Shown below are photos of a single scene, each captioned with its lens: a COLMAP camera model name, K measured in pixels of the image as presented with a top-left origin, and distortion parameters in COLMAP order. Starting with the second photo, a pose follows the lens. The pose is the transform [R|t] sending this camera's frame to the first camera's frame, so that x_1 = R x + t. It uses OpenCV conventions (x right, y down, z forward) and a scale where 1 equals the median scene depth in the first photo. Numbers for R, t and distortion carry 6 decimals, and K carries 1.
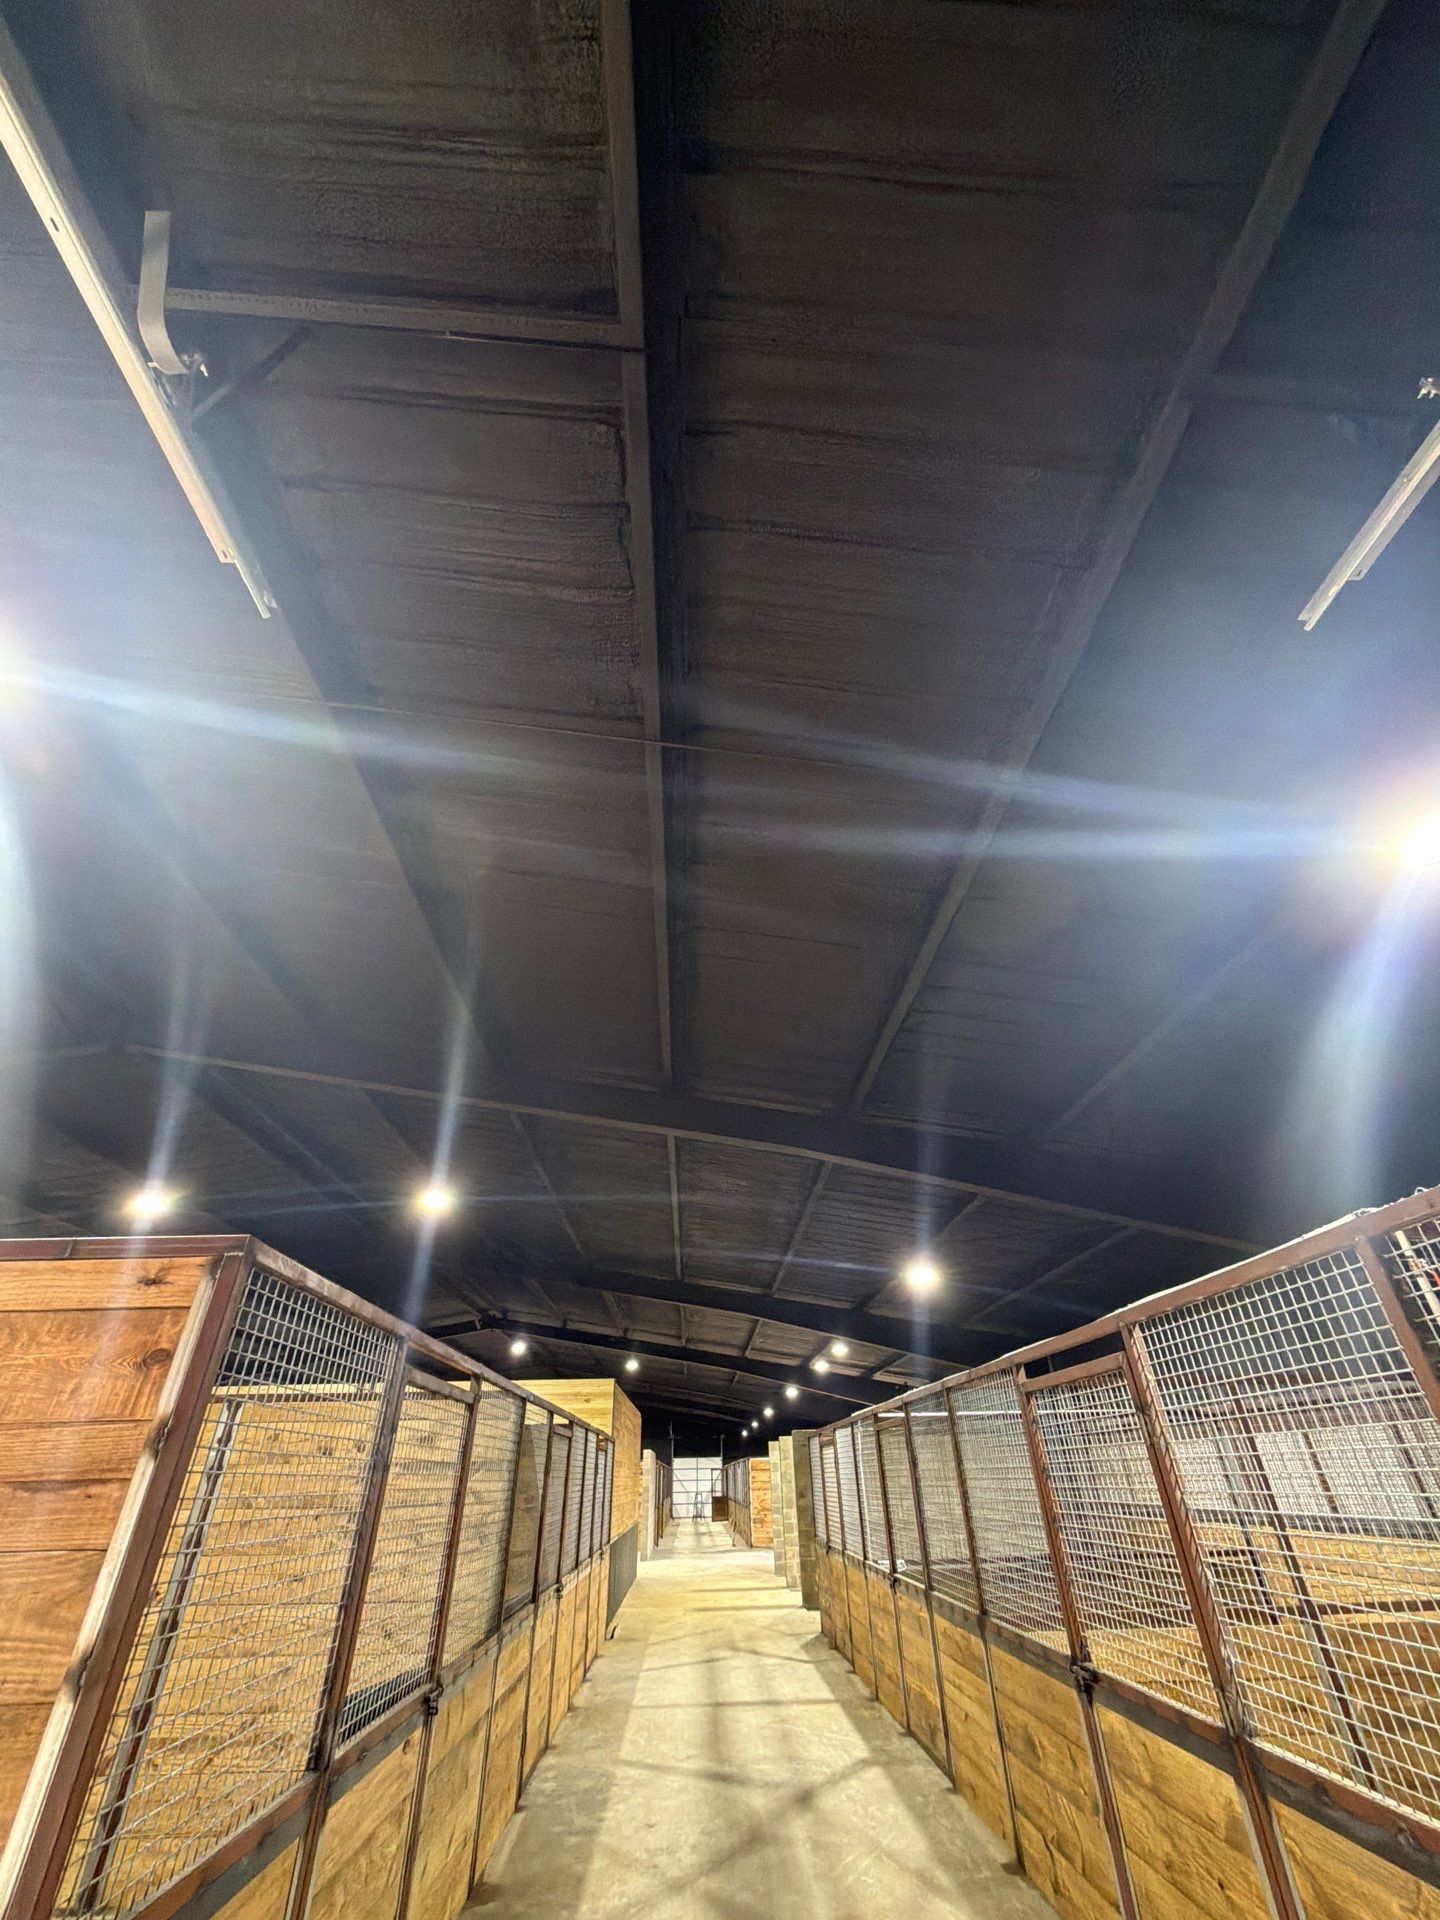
lens RADIAL K [[762.0, 0, 719.1], [0, 762.0, 957.3], [0, 0, 1]] dist [-0.001343, 0.000576]
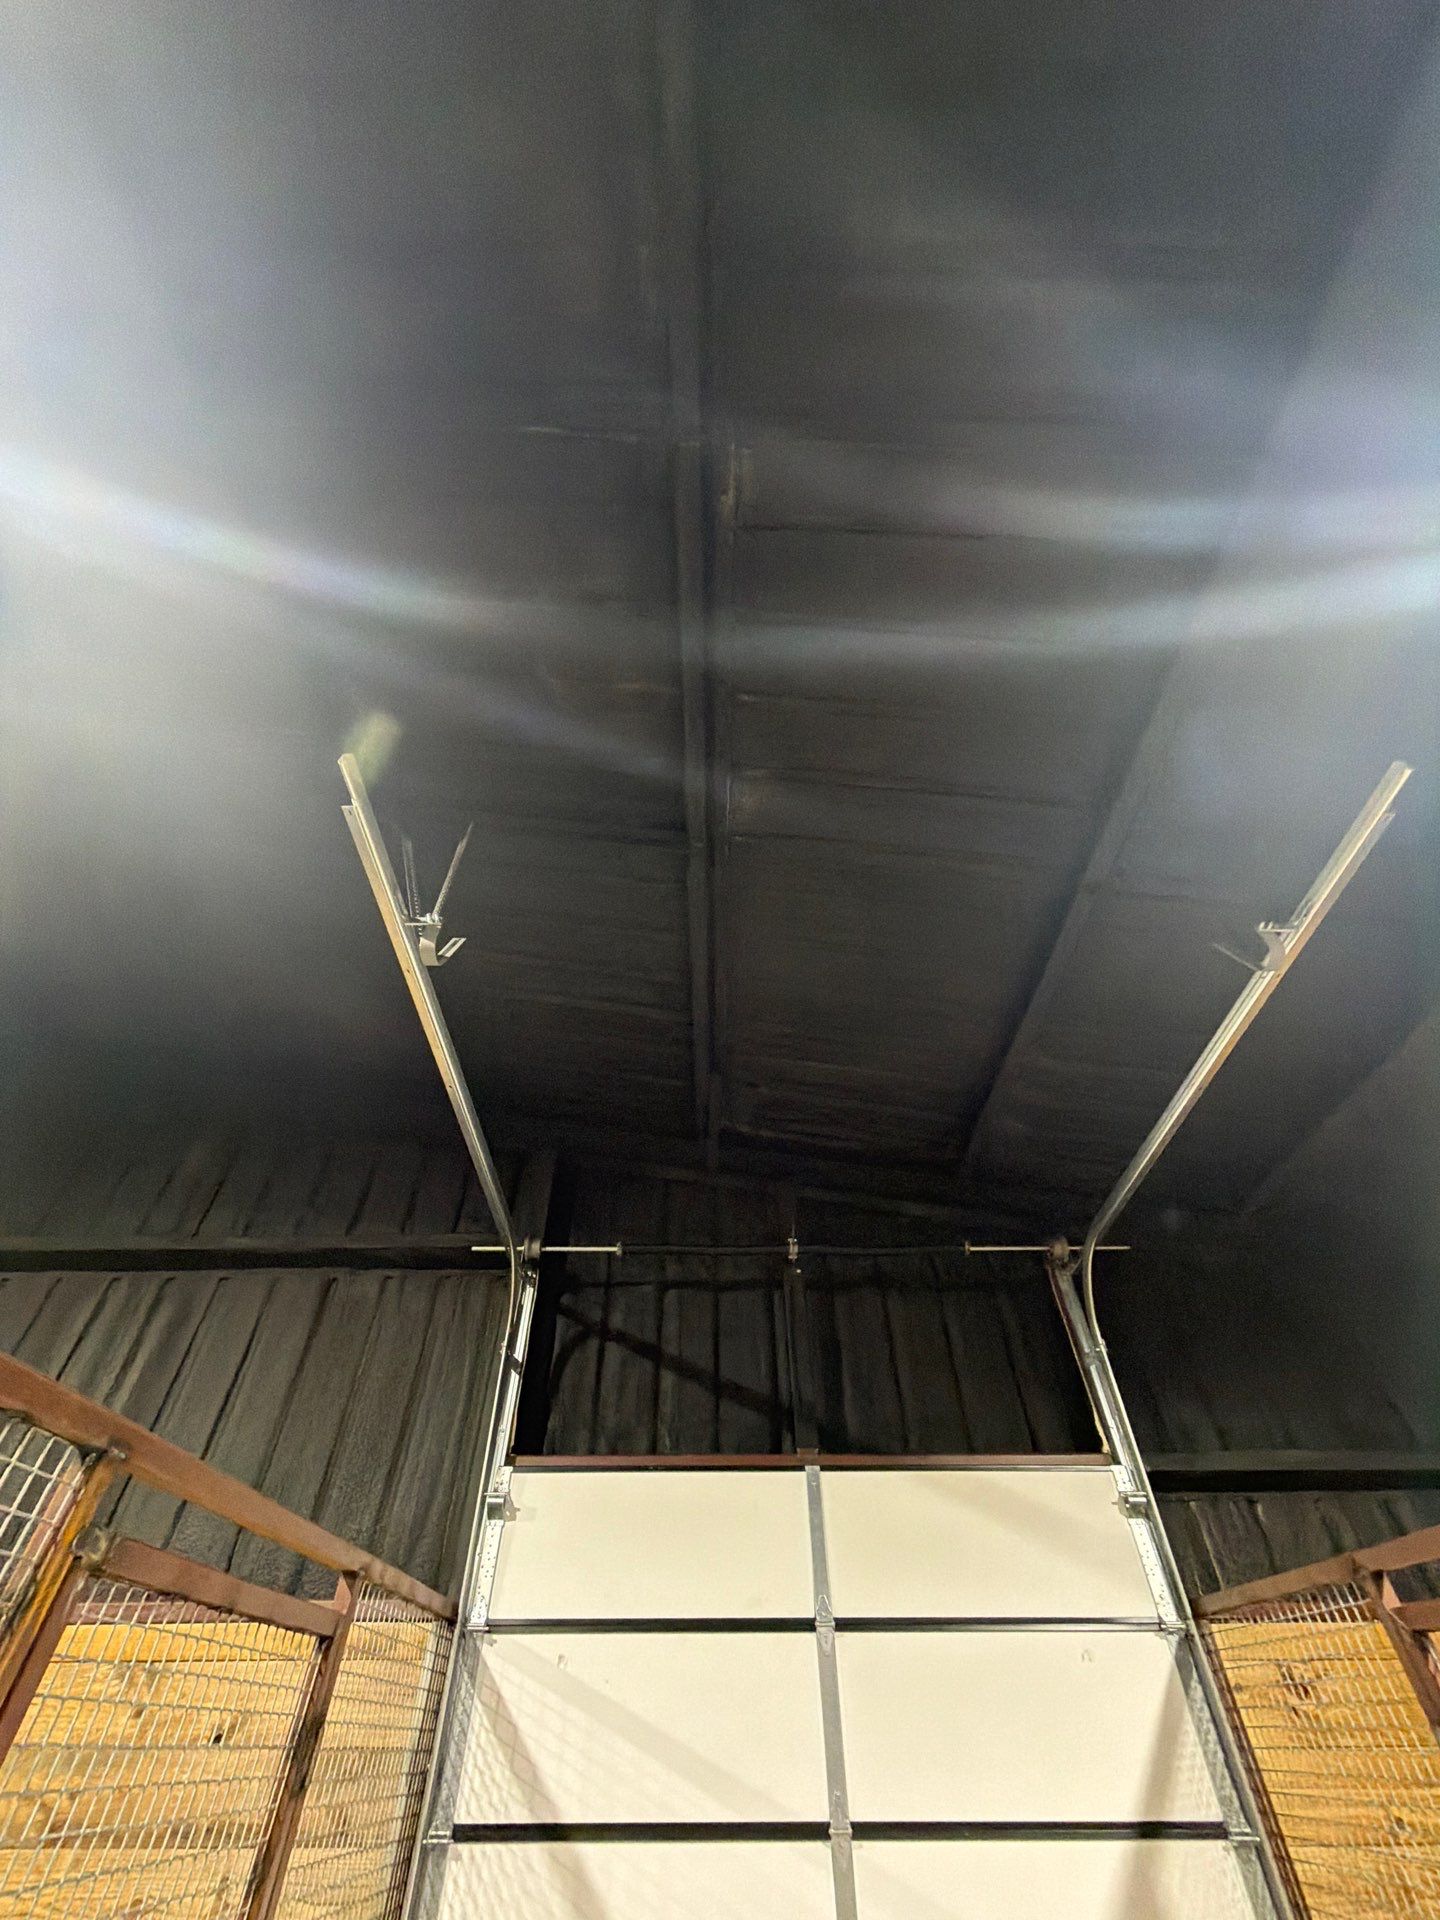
lens RADIAL K [[762.0, 0, 718.9], [0, 762.0, 946.8], [0, 0, 1]] dist [-0.001343, 0.000576]
pose [[0.999812, 0.017661, 0.008039, -0.081451], [-0.015333, 0.972954, -0.230491, 1.015946], [-0.011893, 0.230324, 0.973041, 1.489778]]
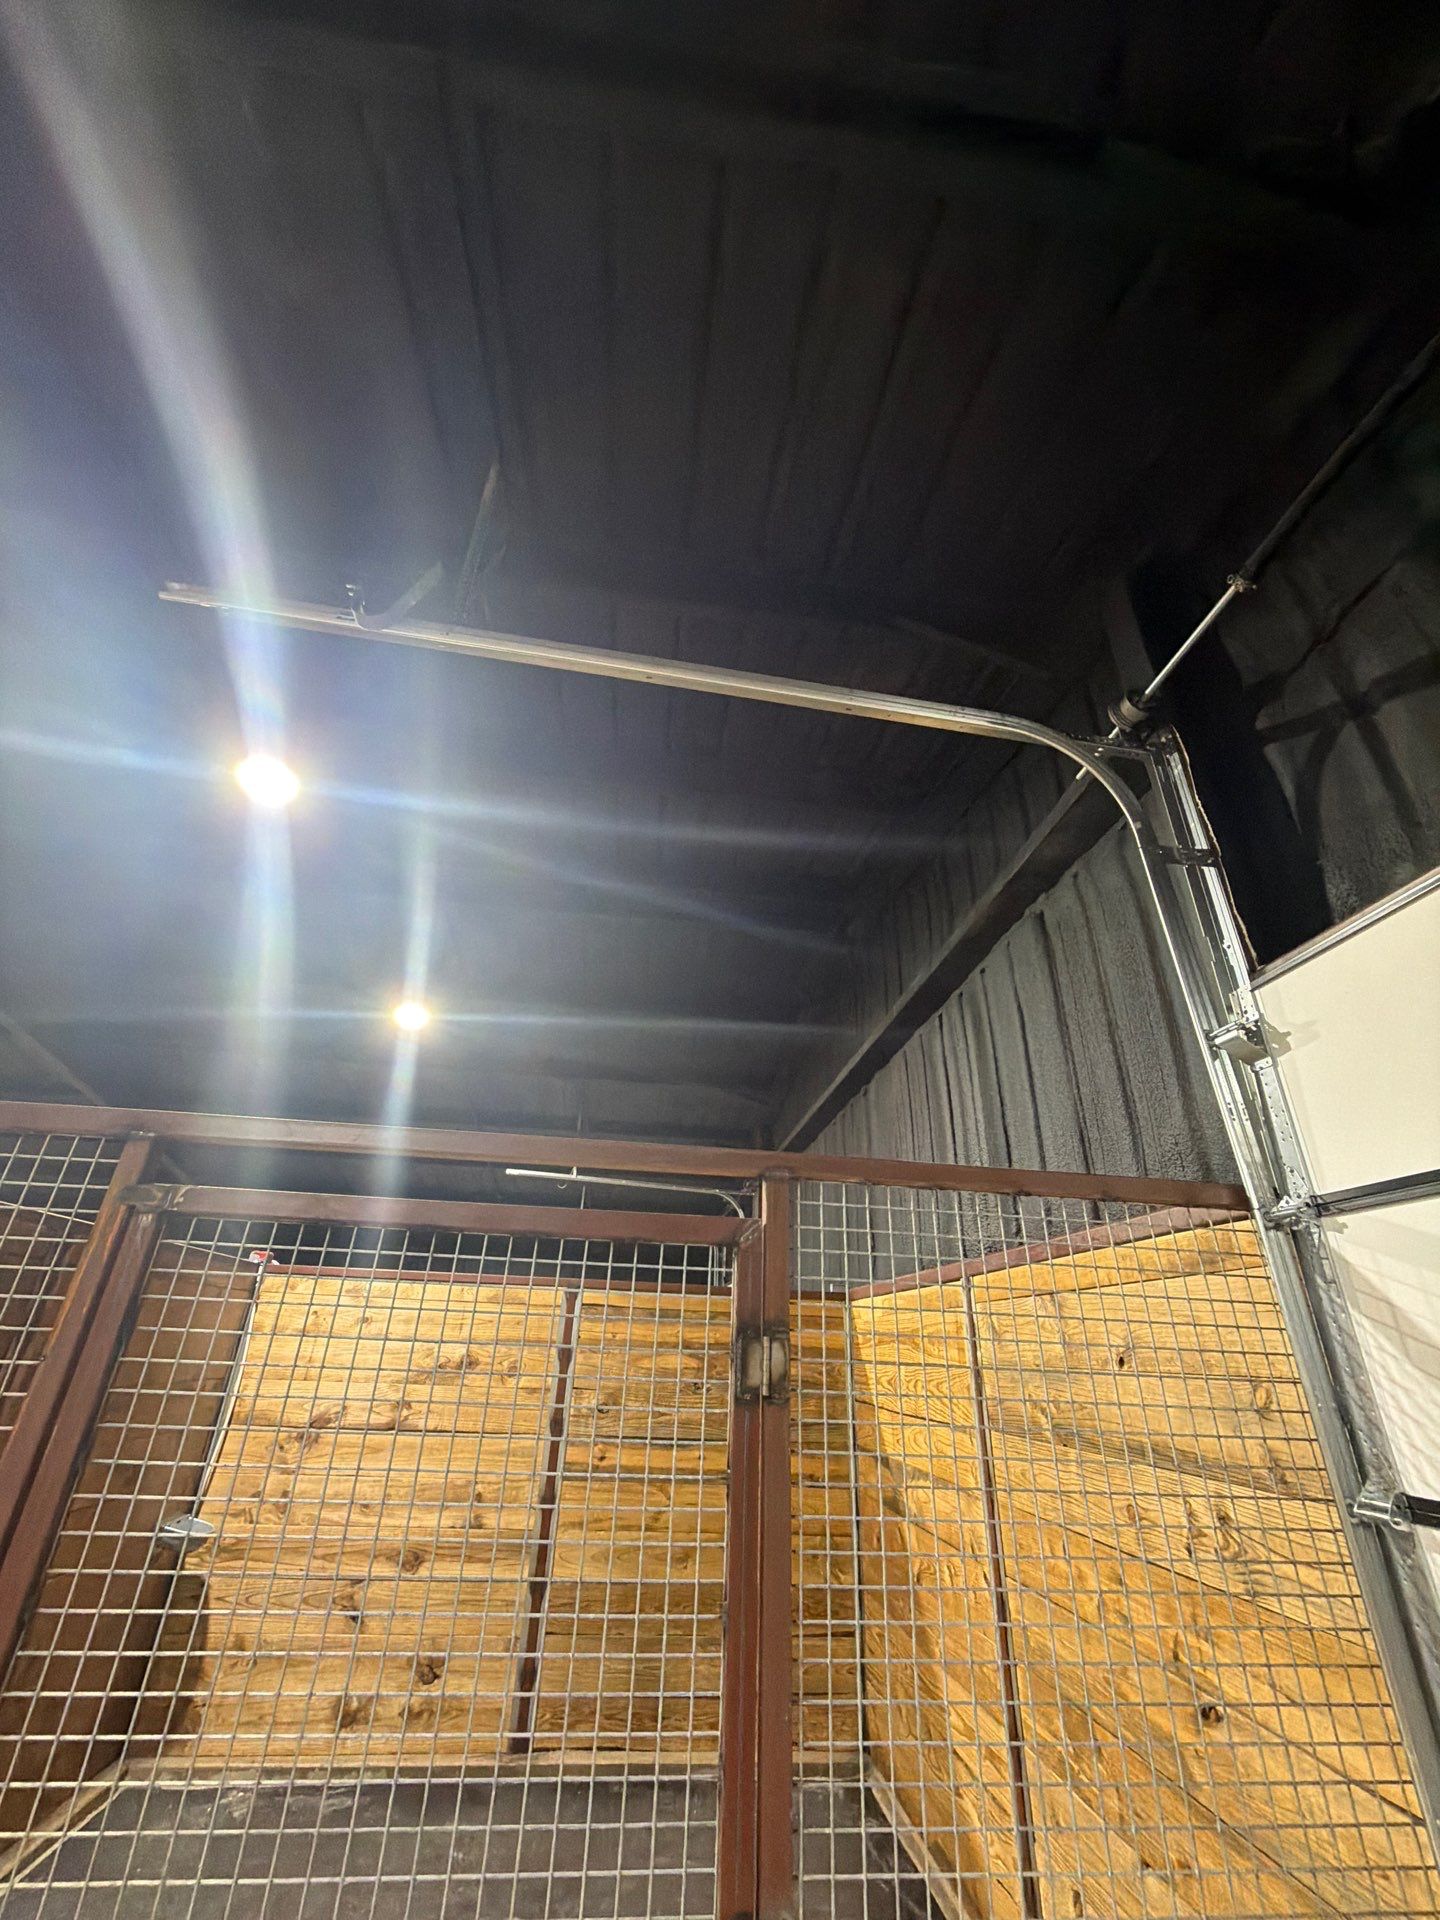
lens RADIAL K [[762.0, 0, 722.5], [0, 762.0, 947.0], [0, 0, 1]] dist [-0.001343, 0.000576]
pose [[0.090572, -0.449443, -0.888706, -0.004611], [0.504798, 0.789959, -0.348058, 1.159322], [0.858473, -0.417093, 0.298426, 1.712379]]
